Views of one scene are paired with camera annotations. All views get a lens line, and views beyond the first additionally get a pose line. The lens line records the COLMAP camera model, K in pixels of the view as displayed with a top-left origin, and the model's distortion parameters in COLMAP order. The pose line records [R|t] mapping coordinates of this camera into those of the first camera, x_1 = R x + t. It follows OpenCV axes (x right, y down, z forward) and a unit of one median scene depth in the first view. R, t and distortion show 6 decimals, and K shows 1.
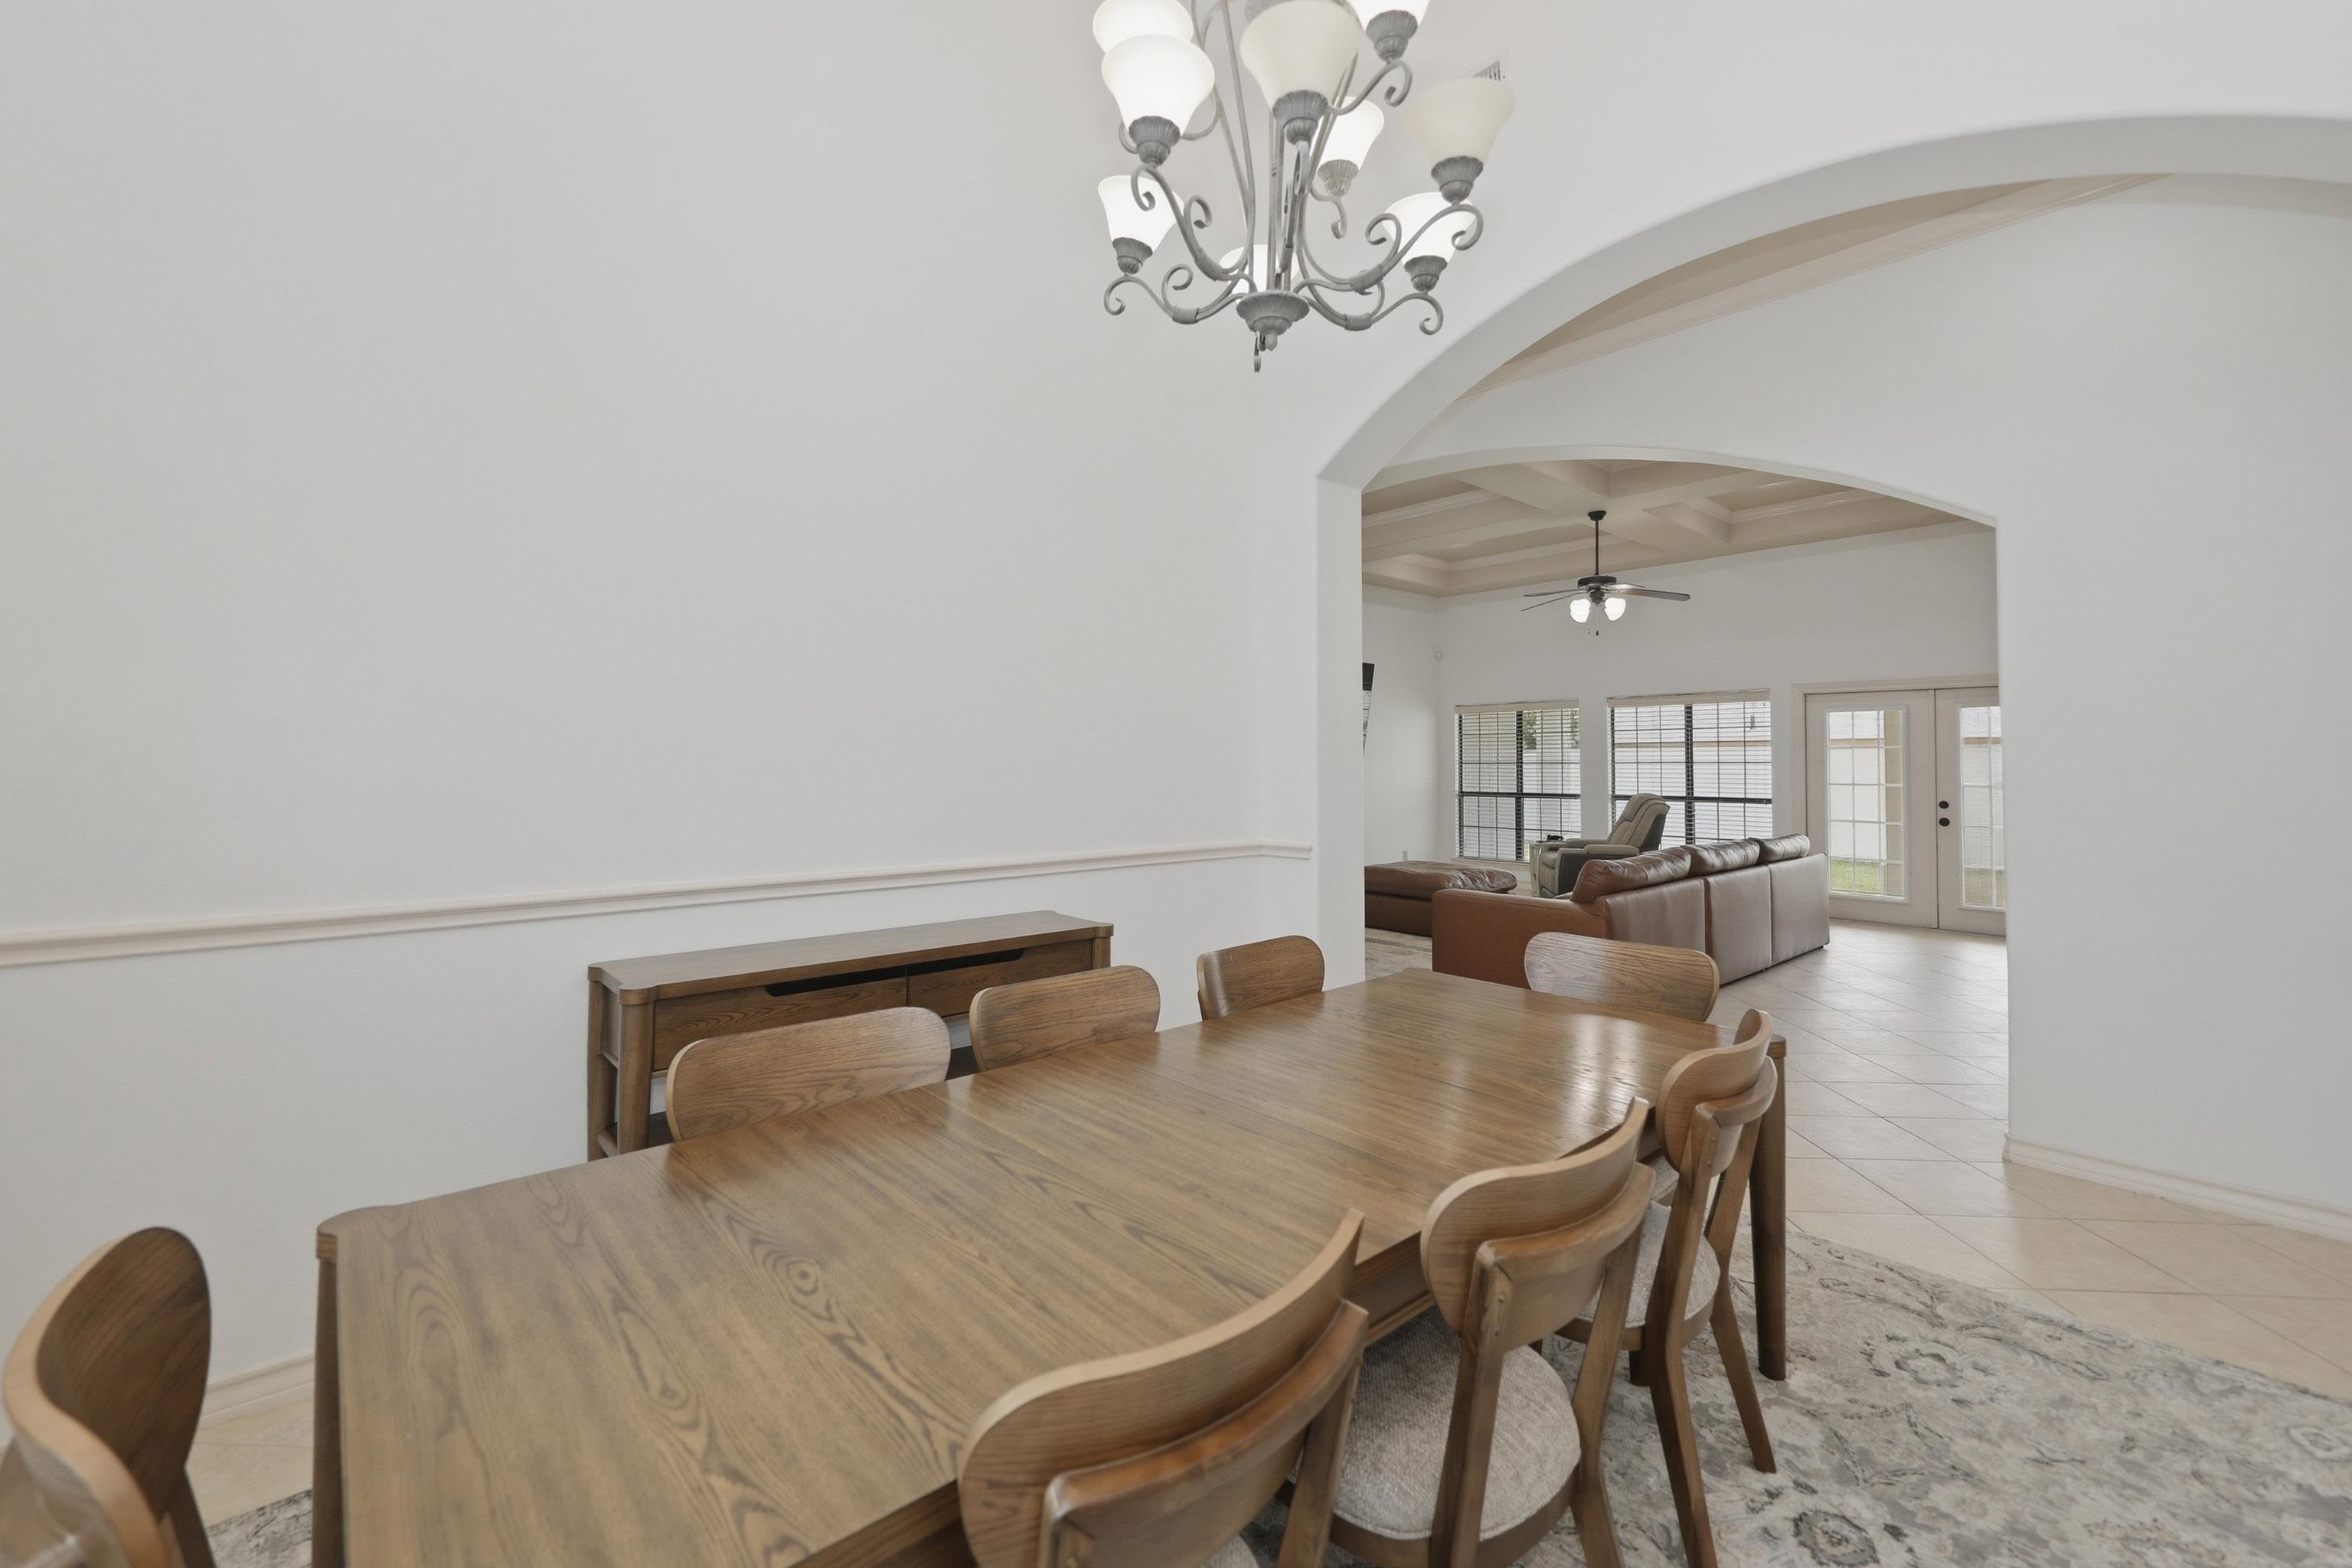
lens RADIAL K [[987.1, 0, 1183.2], [0, 987.1, 754.4], [0, 0, 1]] dist [0.010400, -0.000324]
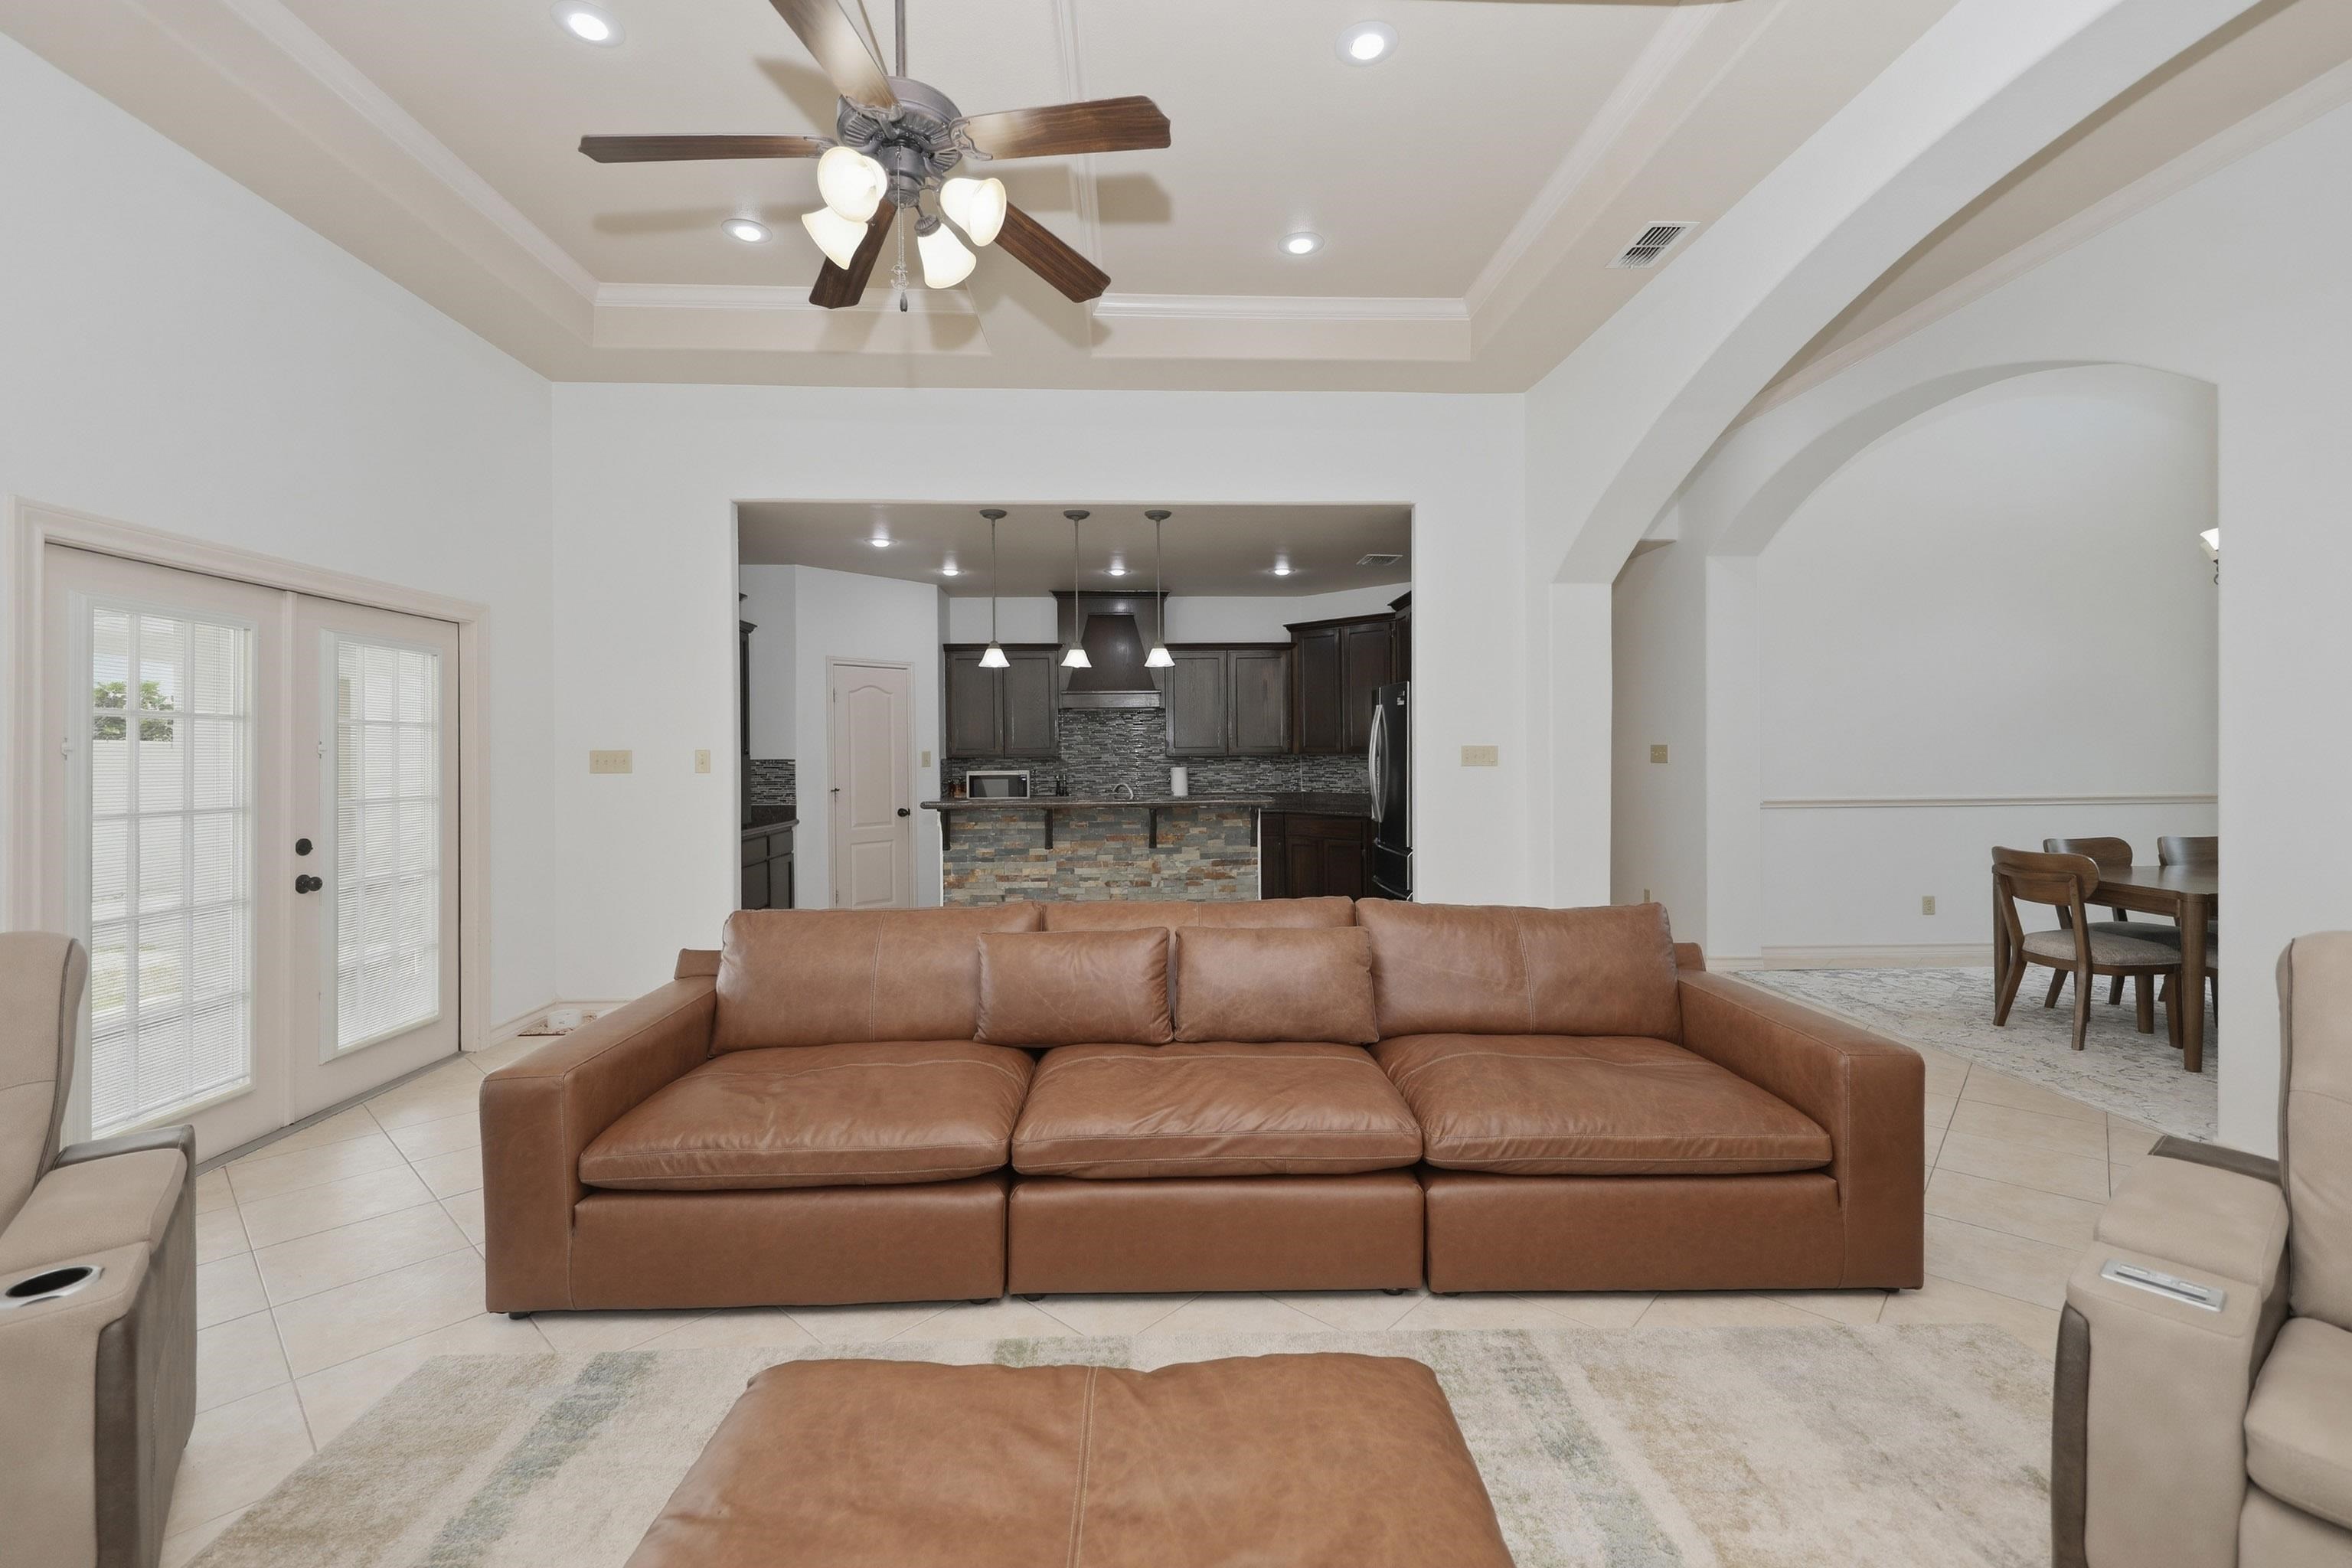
lens RADIAL K [[987.1, 0, 1183.2], [0, 987.1, 754.4], [0, 0, 1]] dist [0.010400, -0.000324]
pose [[-0.784706, 0.007325, 0.619824, 0.119631], [0.007096, 0.999971, -0.002835, 0.009024], [-0.619827, 0.002174, -0.784736, 0.817517]]
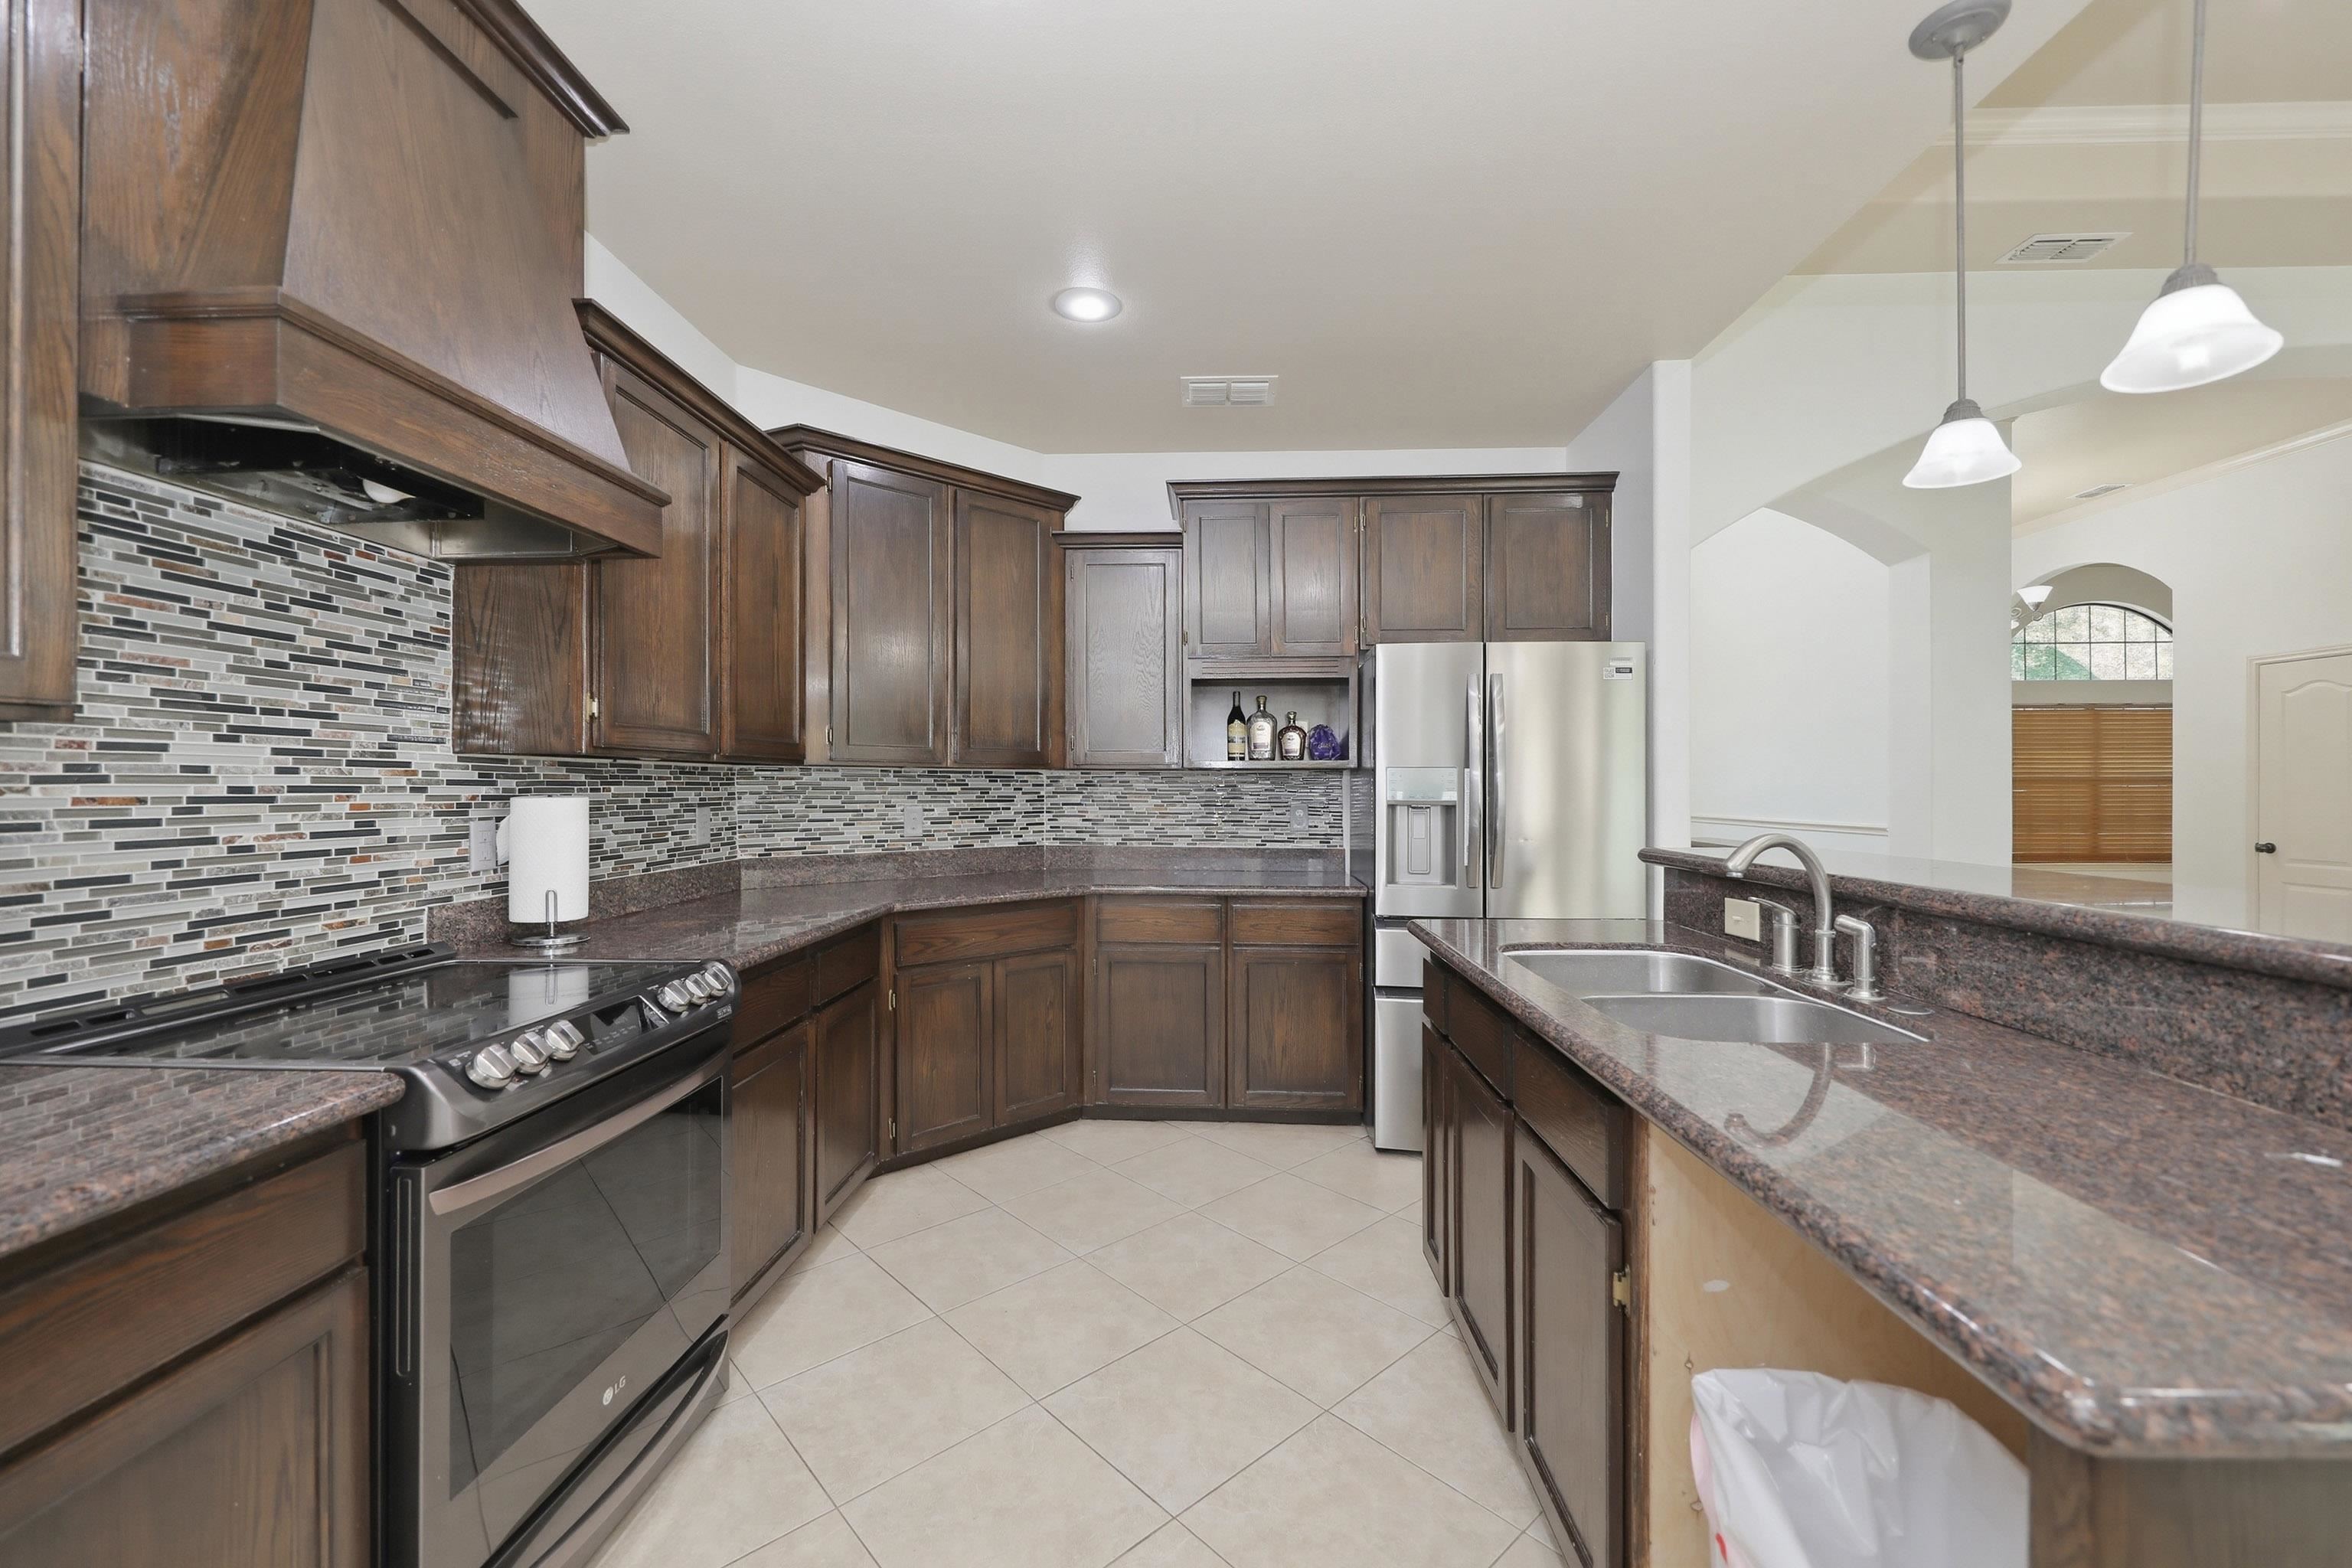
lens RADIAL K [[936.9, 0, 1176.0], [0, 936.9, 784.0], [0, 0, 1]] dist [-0.000194, -0.000195]
pose [[-0.692777, -0.001855, -0.721149, 0.651943], [0.002598, 0.999984, -0.005068, 0.015396], [0.721147, -0.005384, -0.692761, 0.442521]]
